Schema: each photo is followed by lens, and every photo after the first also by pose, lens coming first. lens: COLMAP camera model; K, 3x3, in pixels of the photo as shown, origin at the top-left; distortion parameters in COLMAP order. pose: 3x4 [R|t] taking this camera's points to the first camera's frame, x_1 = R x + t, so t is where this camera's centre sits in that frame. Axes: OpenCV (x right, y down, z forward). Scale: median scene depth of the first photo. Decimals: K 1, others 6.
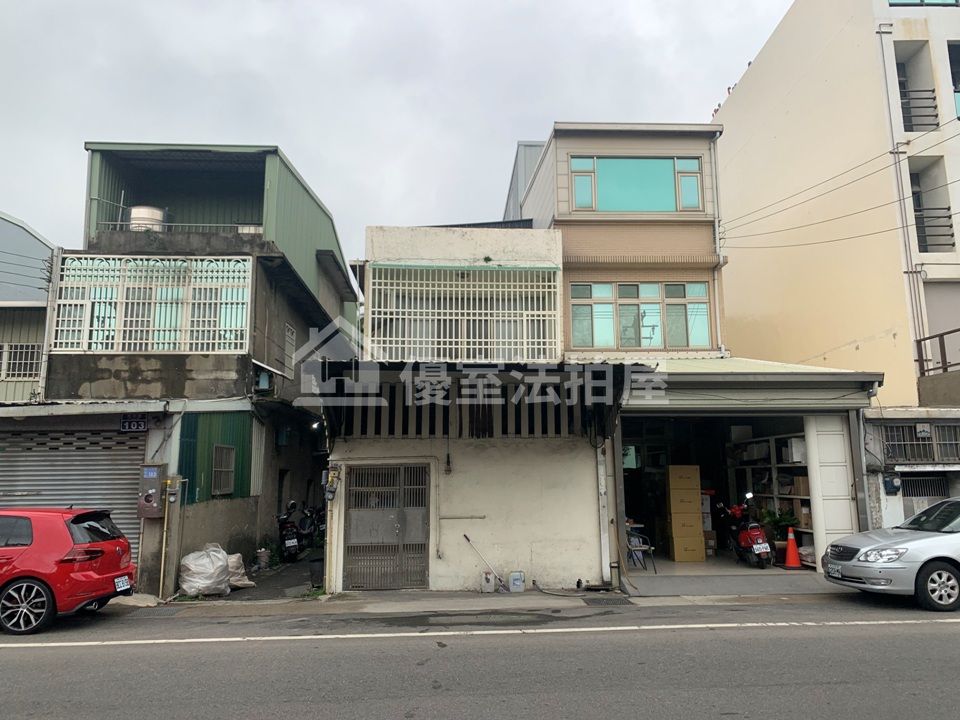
lens RADIAL K [[725.0, 0, 491.7], [0, 725.0, 350.1], [0, 0, 1]] dist [0.164253, -0.474581]
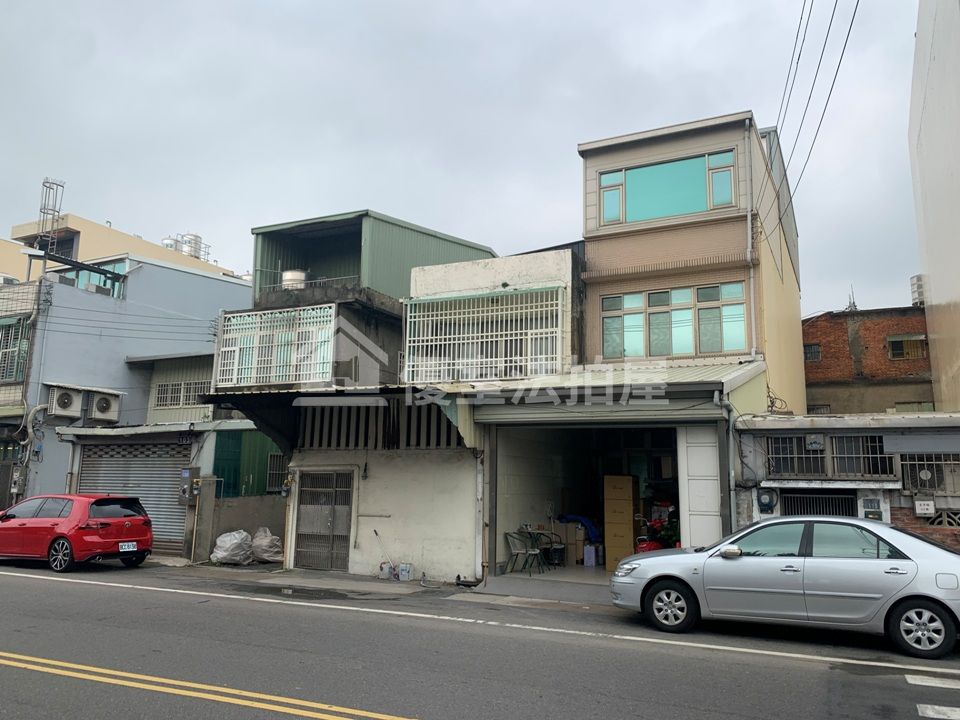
lens RADIAL K [[725.0, 0, 491.7], [0, 725.0, 350.1], [0, 0, 1]] dist [0.164253, -0.474581]
pose [[0.873525, -0.062790, -0.482713, 0.514749], [0.058703, 0.997997, -0.023587, -0.002181], [0.483227, -0.007733, 0.875461, 0.028520]]
